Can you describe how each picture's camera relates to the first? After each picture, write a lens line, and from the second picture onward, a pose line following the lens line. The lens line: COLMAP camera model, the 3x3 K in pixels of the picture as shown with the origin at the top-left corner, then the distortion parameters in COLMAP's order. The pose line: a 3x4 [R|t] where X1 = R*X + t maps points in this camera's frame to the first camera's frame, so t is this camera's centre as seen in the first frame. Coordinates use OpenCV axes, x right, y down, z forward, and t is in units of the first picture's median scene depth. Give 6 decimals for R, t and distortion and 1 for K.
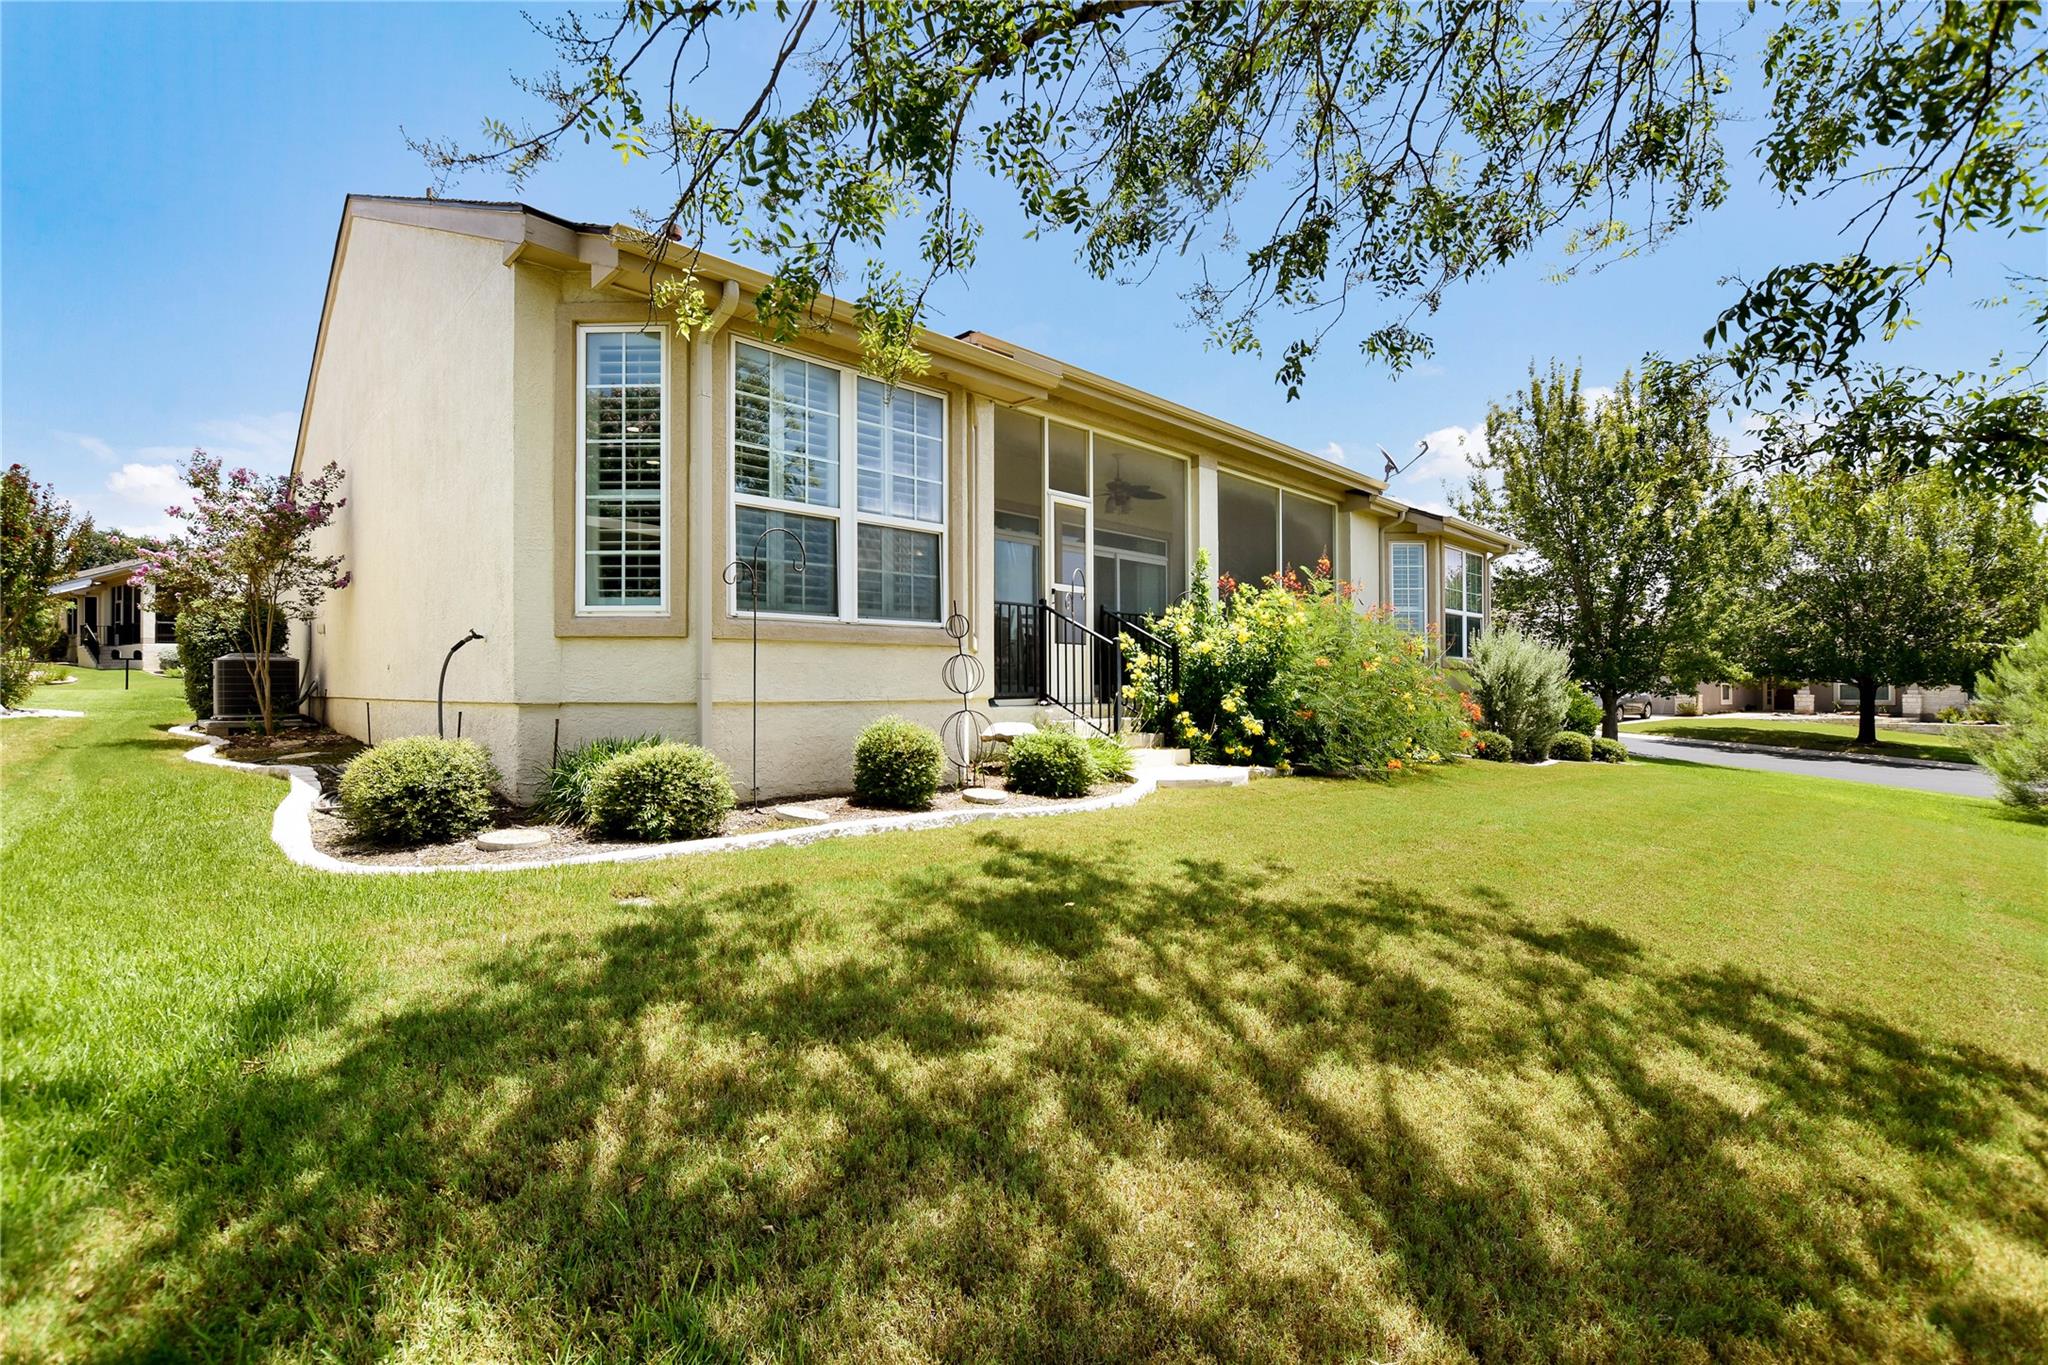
lens RADIAL K [[912.9, 0, 1023.4], [0, 912.9, 684.4], [0, 0, 1]] dist [-0.031828, 0.005687]
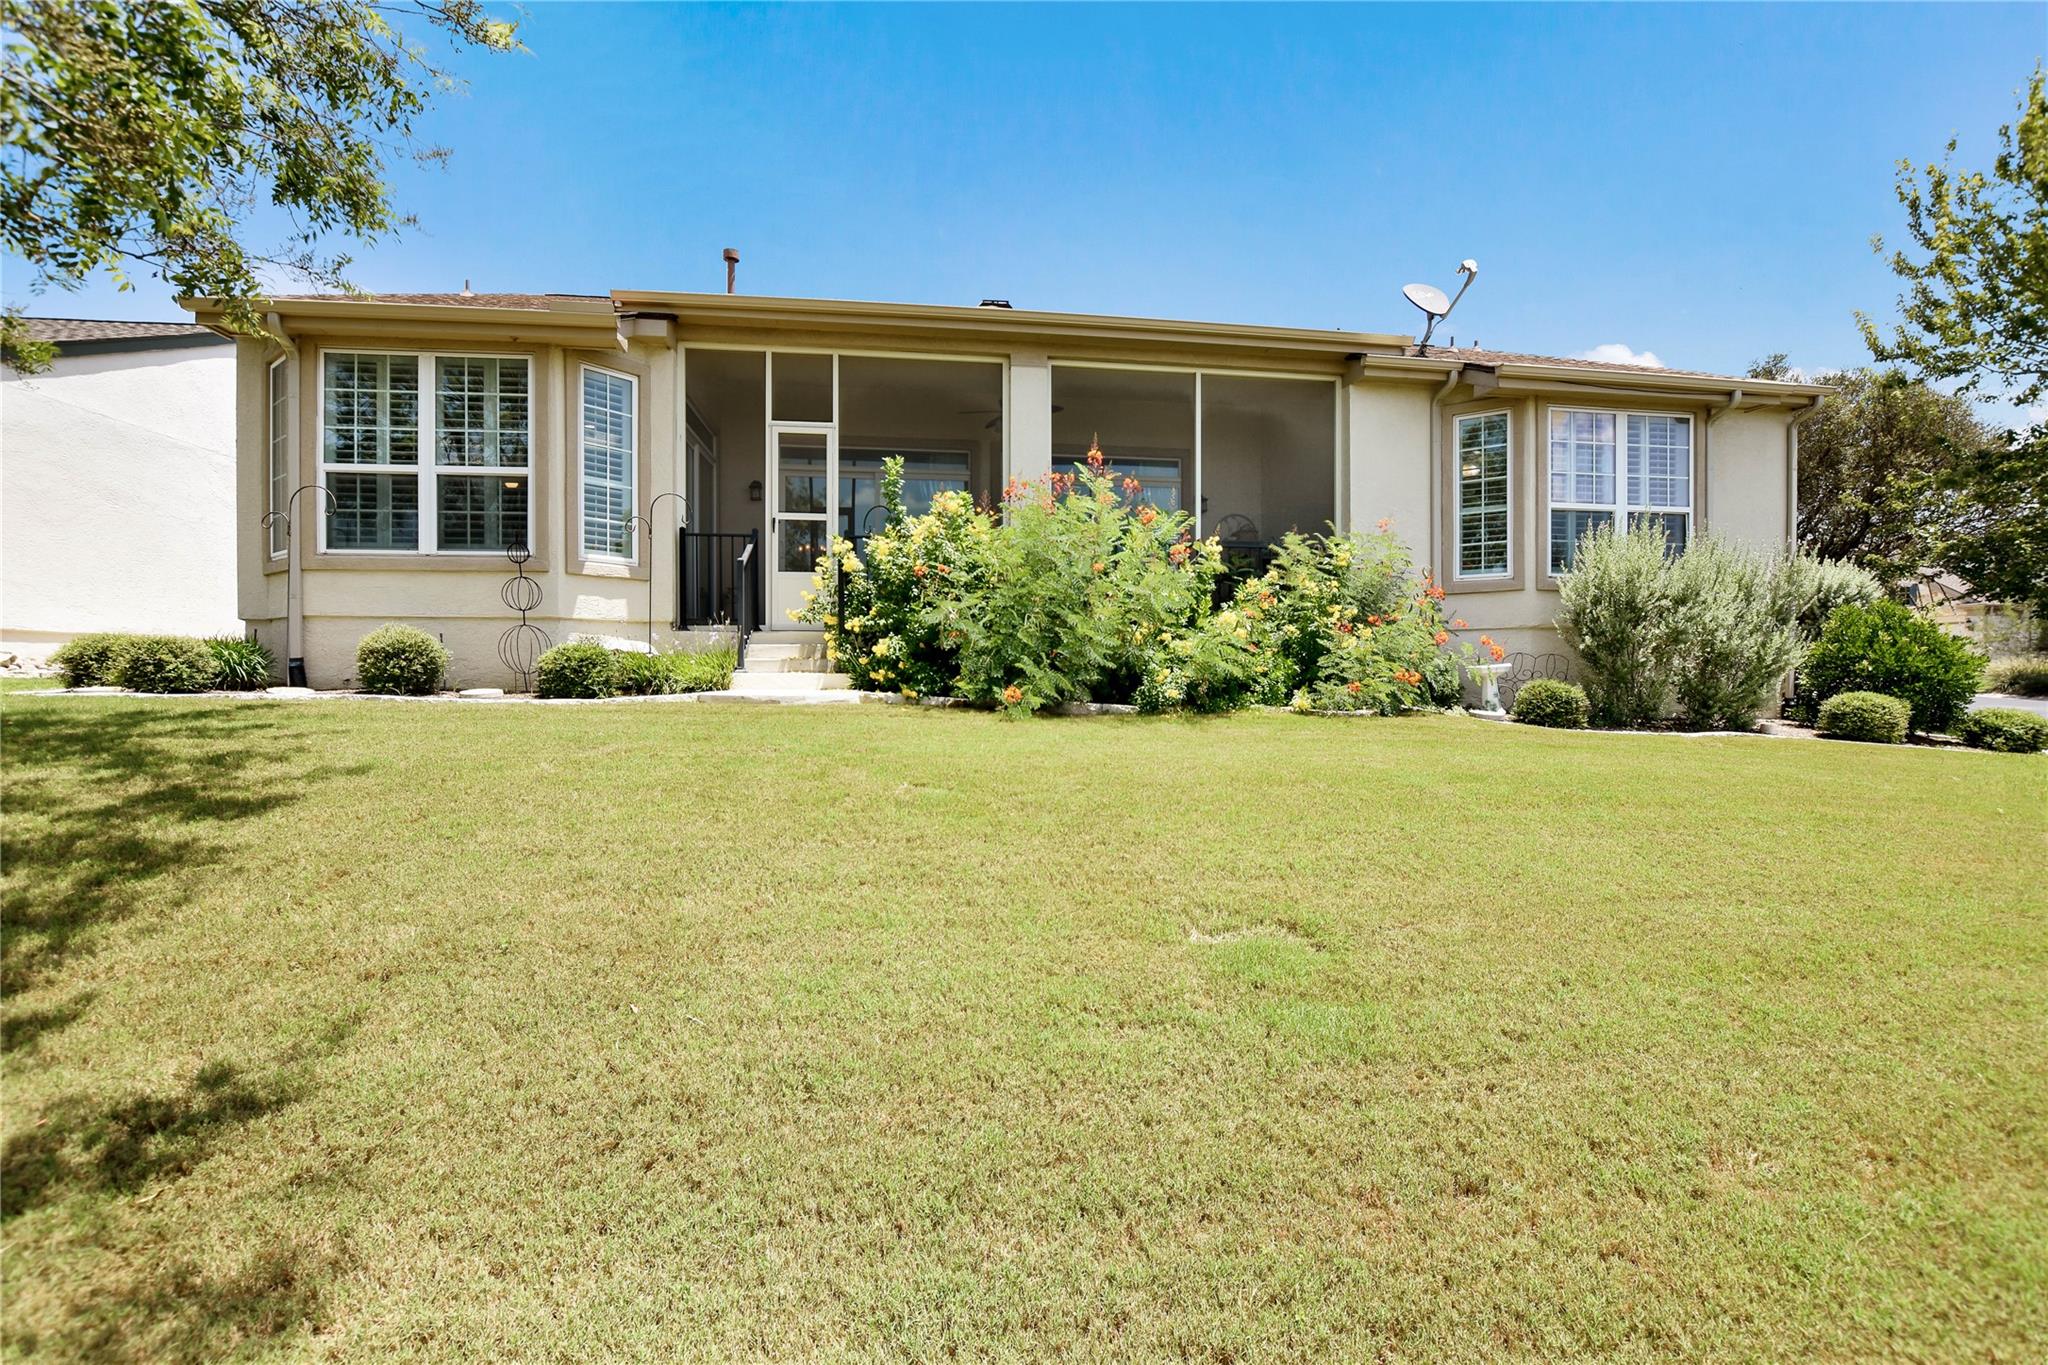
lens RADIAL K [[912.9, 0, 1023.9], [0, 912.9, 678.8], [0, 0, 1]] dist [-0.031828, 0.005687]
pose [[0.799024, 0.007819, -0.601248, 0.910399], [-0.001257, 0.999935, 0.011334, 0.066471], [0.601298, -0.008300, 0.798982, 0.370227]]
